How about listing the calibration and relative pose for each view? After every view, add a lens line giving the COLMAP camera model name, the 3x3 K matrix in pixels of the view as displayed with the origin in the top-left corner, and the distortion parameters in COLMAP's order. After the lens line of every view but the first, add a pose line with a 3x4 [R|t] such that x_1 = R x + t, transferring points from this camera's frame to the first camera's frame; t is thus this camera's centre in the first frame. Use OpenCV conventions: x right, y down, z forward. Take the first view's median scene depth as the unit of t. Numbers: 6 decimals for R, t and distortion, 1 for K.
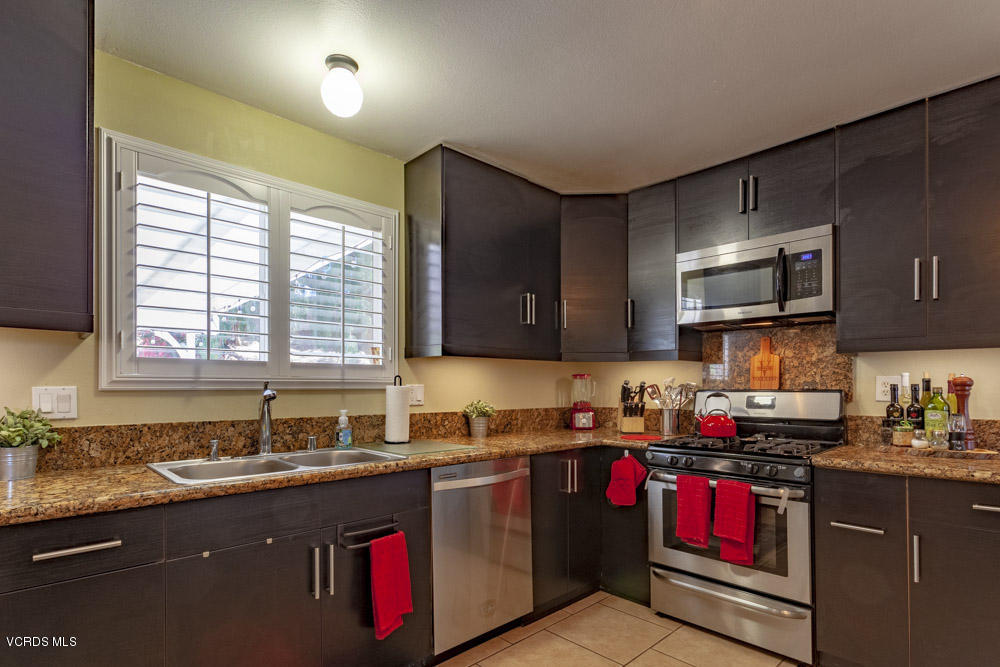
lens RADIAL K [[482.3, 0, 502.8], [0, 482.3, 383.9], [0, 0, 1]] dist [0.000377, -0.002517]
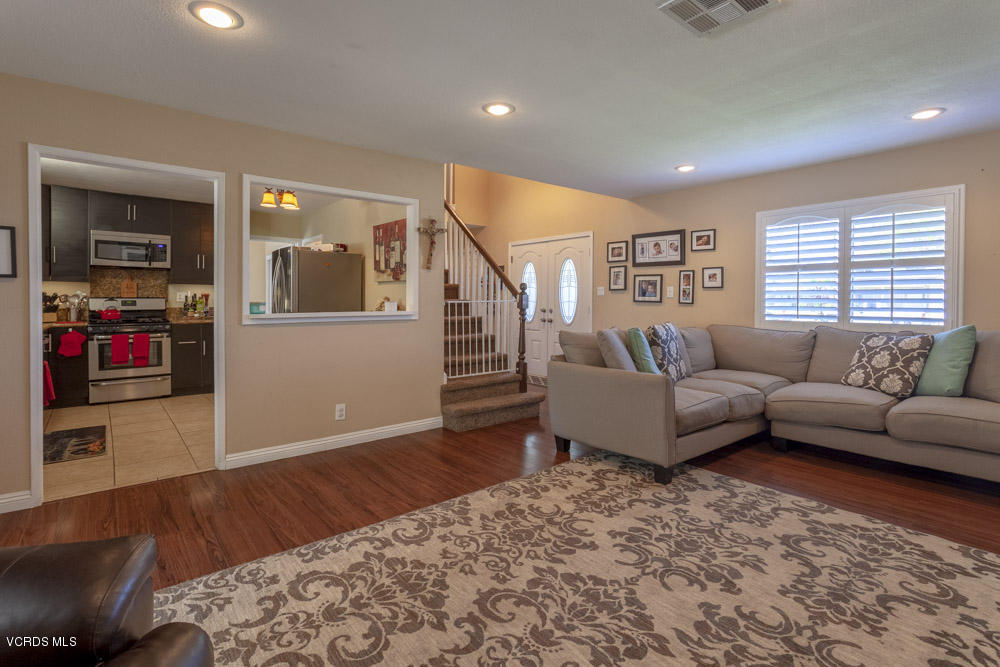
lens RADIAL K [[482.3, 0, 506.8], [0, 482.3, 304.4], [0, 0, 1]] dist [0.000377, -0.002517]
pose [[0.048876, -0.012223, 0.998730, -1.856433], [-0.012631, 0.999838, 0.012855, -0.007507], [-0.998725, -0.013243, 0.048714, -0.982244]]
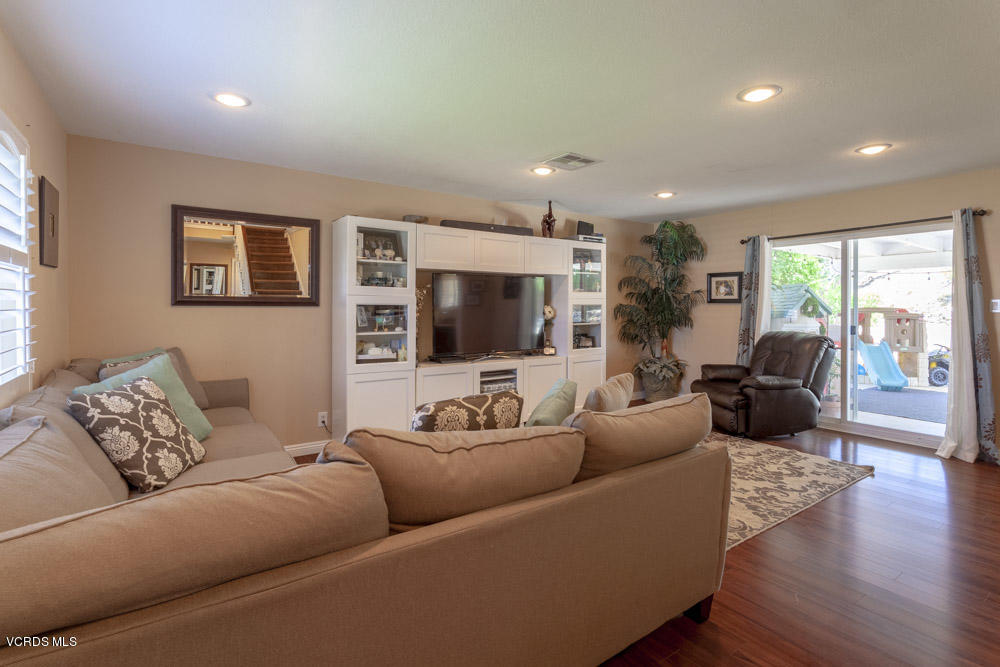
lens RADIAL K [[482.3, 0, 502.3], [0, 482.3, 309.0], [0, 0, 1]] dist [0.000377, -0.002517]
pose [[-0.131681, 0.007025, -0.991267, 0.739780], [0.010365, 0.999930, 0.005709, -0.054692], [0.991238, -0.009523, -0.131744, -1.336189]]
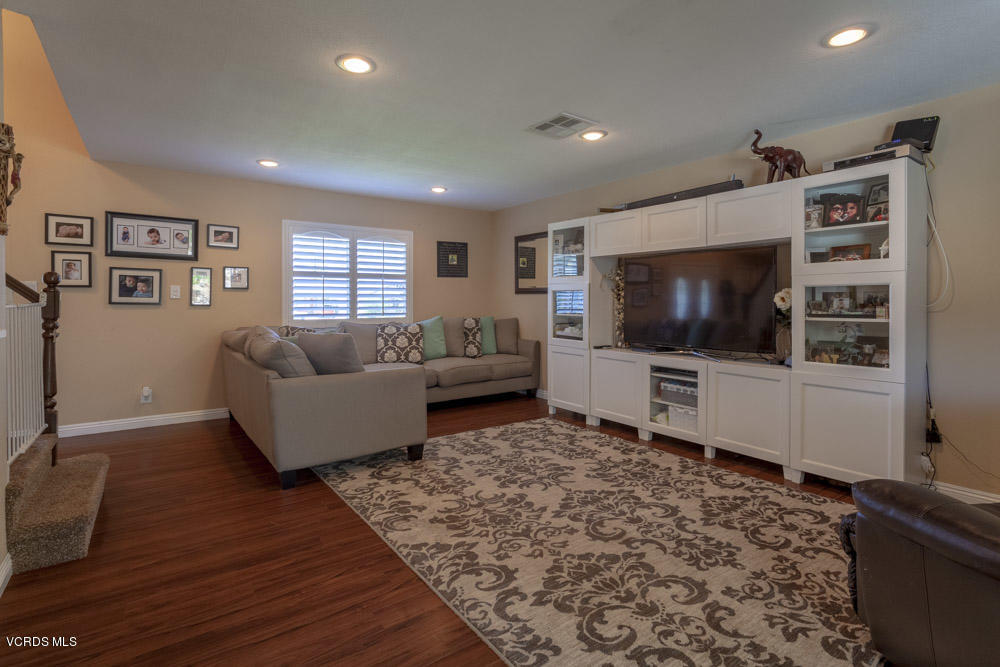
lens RADIAL K [[482.3, 0, 494.0], [0, 482.3, 304.6], [0, 0, 1]] dist [0.000377, -0.002517]
pose [[-0.992574, -0.004156, 0.121570, -0.920136], [-0.004789, 0.999976, -0.004916, 0.007984], [-0.121547, -0.005462, -0.992571, 0.178673]]
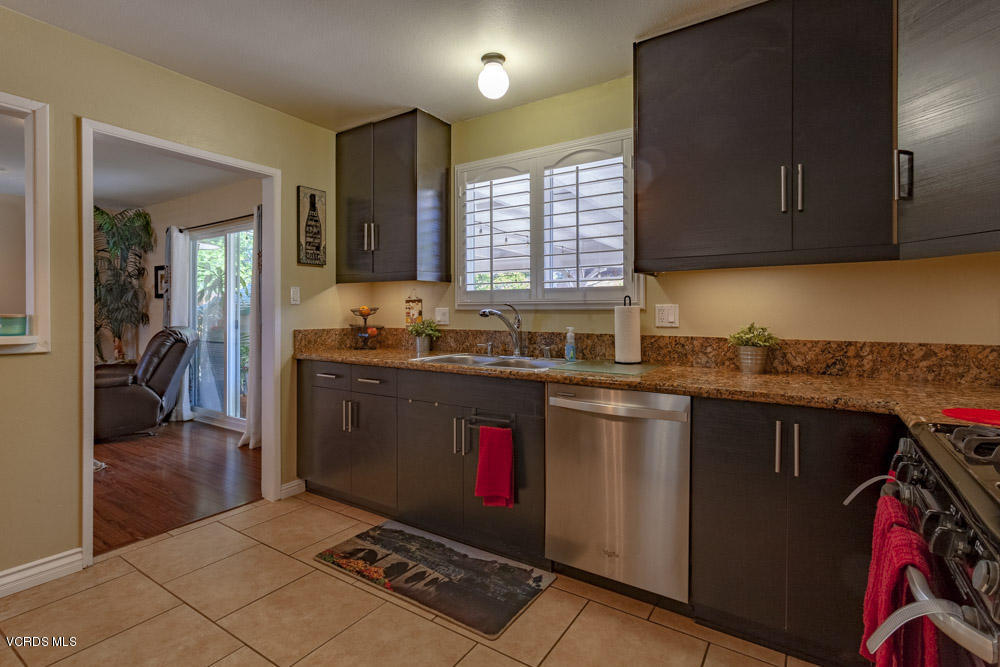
lens RADIAL K [[482.3, 0, 502.7], [0, 482.3, 311.3], [0, 0, 1]] dist [0.000377, -0.002517]
pose [[0.240070, 0.000110, -0.970756, 0.757087], [0.006175, 0.999980, 0.001641, 0.012701], [0.970736, -0.006389, 0.240065, 0.569115]]
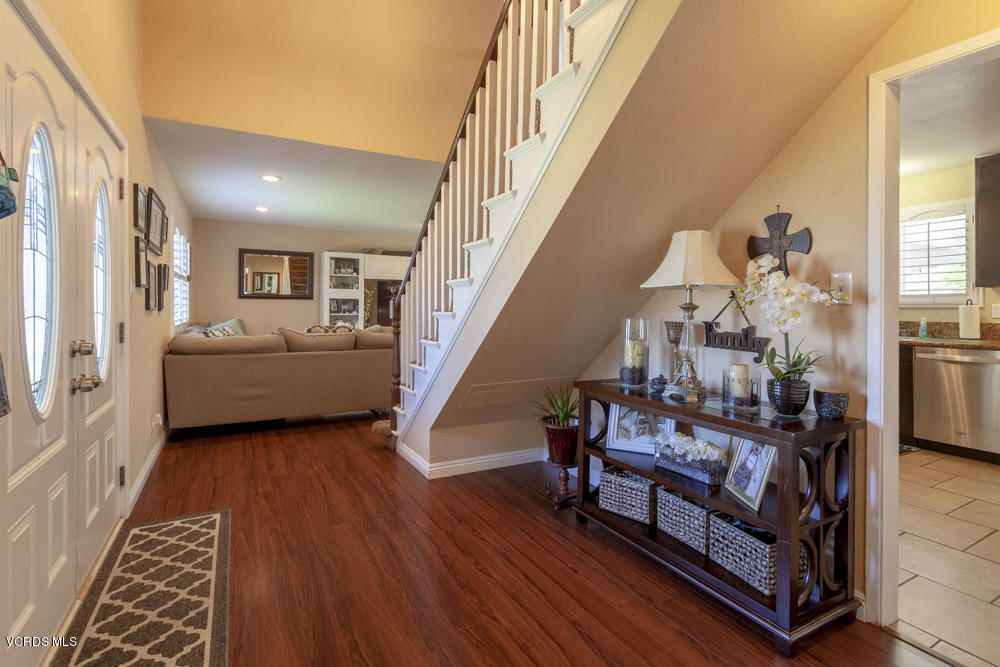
lens RADIAL K [[482.3, 0, 494.7], [0, 482.3, 309.5], [0, 0, 1]] dist [0.000377, -0.002517]
pose [[-0.252046, 0.005238, -0.967701, 1.979427], [0.005678, 0.999976, 0.003934, 0.002236], [0.967699, -0.004503, -0.252069, -0.172433]]
